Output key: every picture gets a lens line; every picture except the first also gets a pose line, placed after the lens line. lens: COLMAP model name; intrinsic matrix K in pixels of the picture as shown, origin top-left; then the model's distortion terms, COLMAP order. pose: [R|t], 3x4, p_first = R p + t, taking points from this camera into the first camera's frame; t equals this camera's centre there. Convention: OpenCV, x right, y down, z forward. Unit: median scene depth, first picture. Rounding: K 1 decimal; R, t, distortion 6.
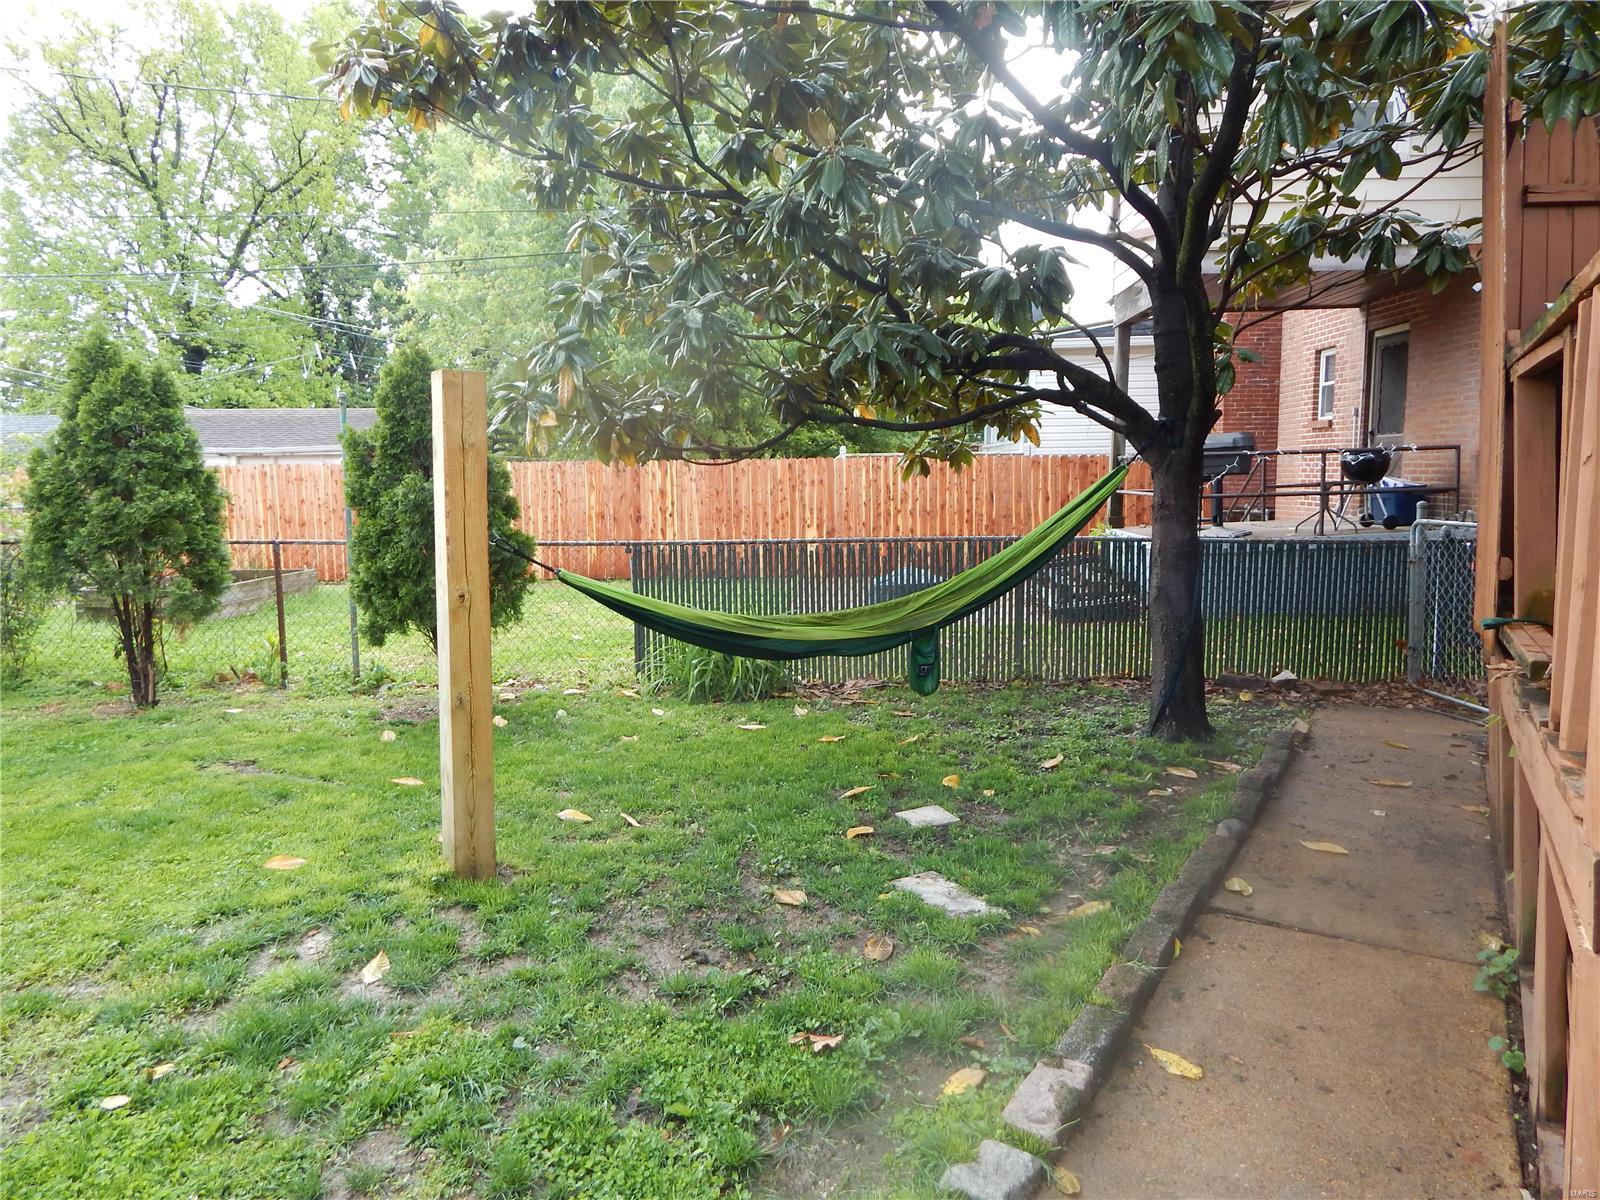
lens RADIAL K [[1054.6, 0, 800.4], [0, 1054.6, 597.4], [0, 0, 1]] dist [0.005218, -0.007665]
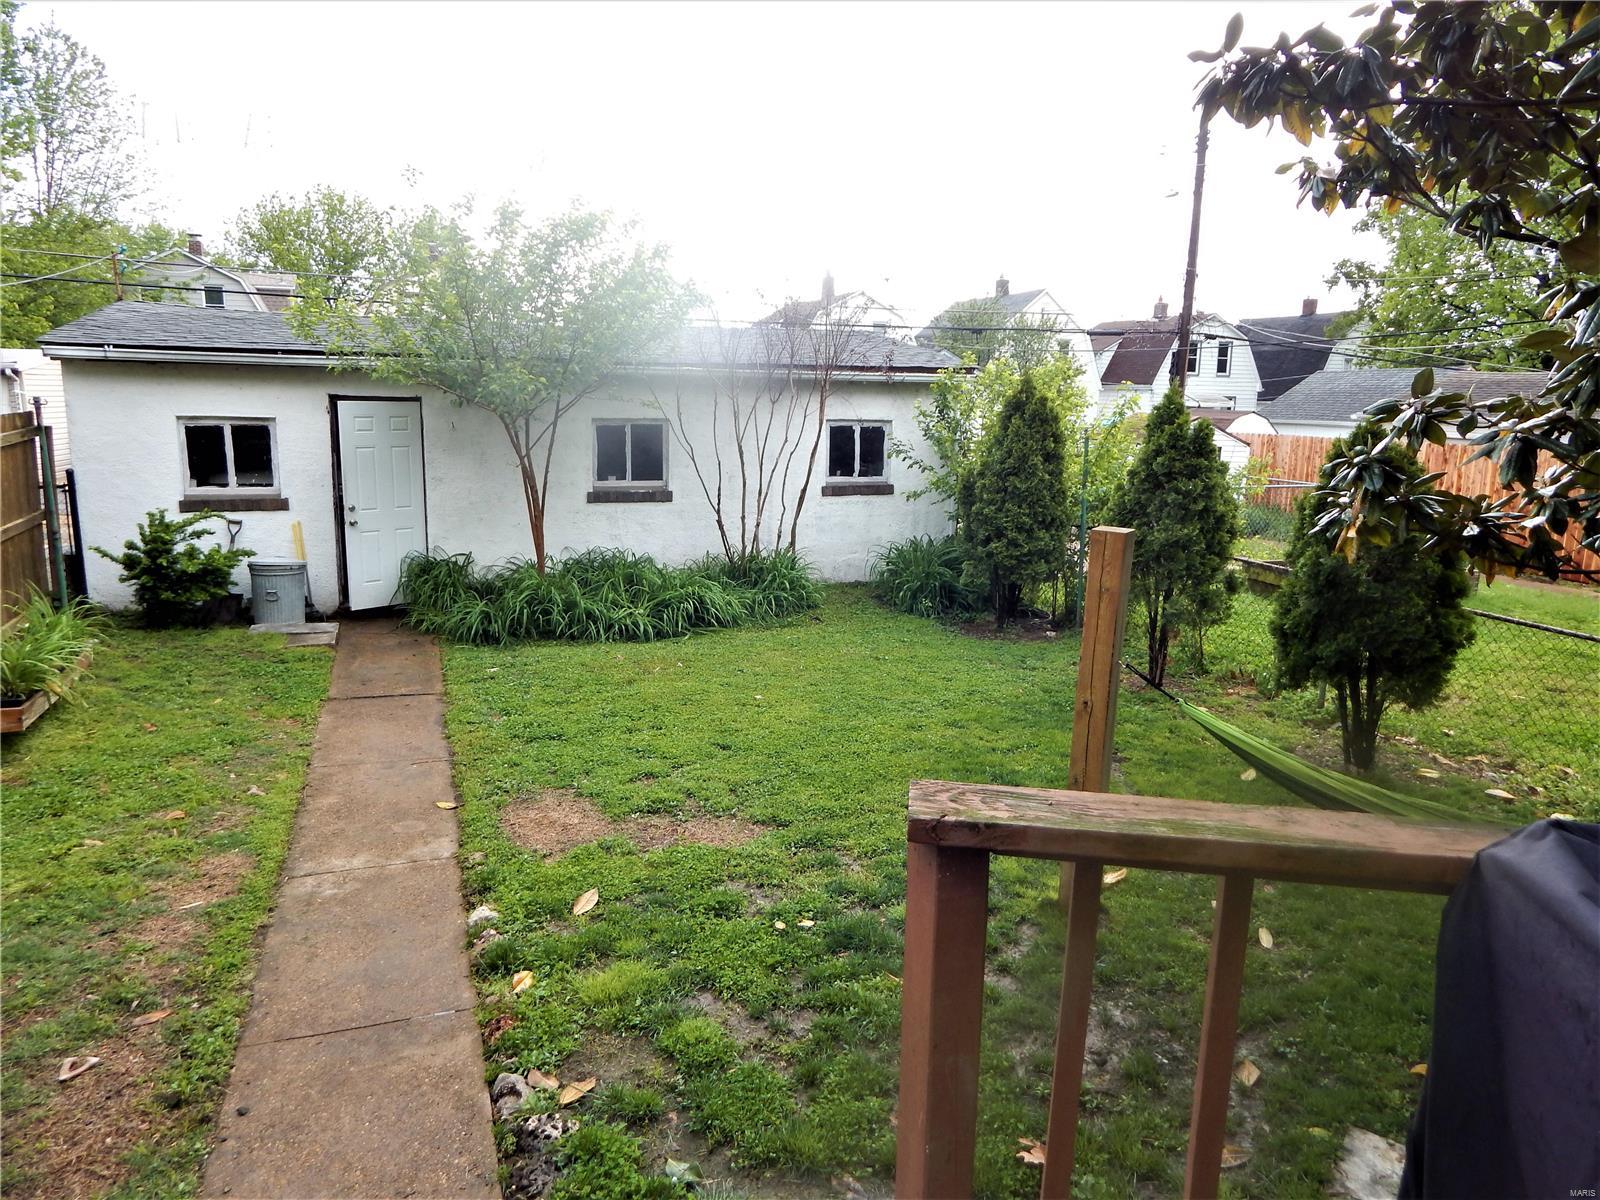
lens RADIAL K [[1054.6, 0, 806.1], [0, 1054.6, 594.3], [0, 0, 1]] dist [0.005218, -0.007665]
pose [[0.387204, 0.196232, -0.900870, 0.554360], [-0.128195, 0.979056, 0.158163, -0.239327], [0.913038, 0.054245, 0.404251, 0.130550]]
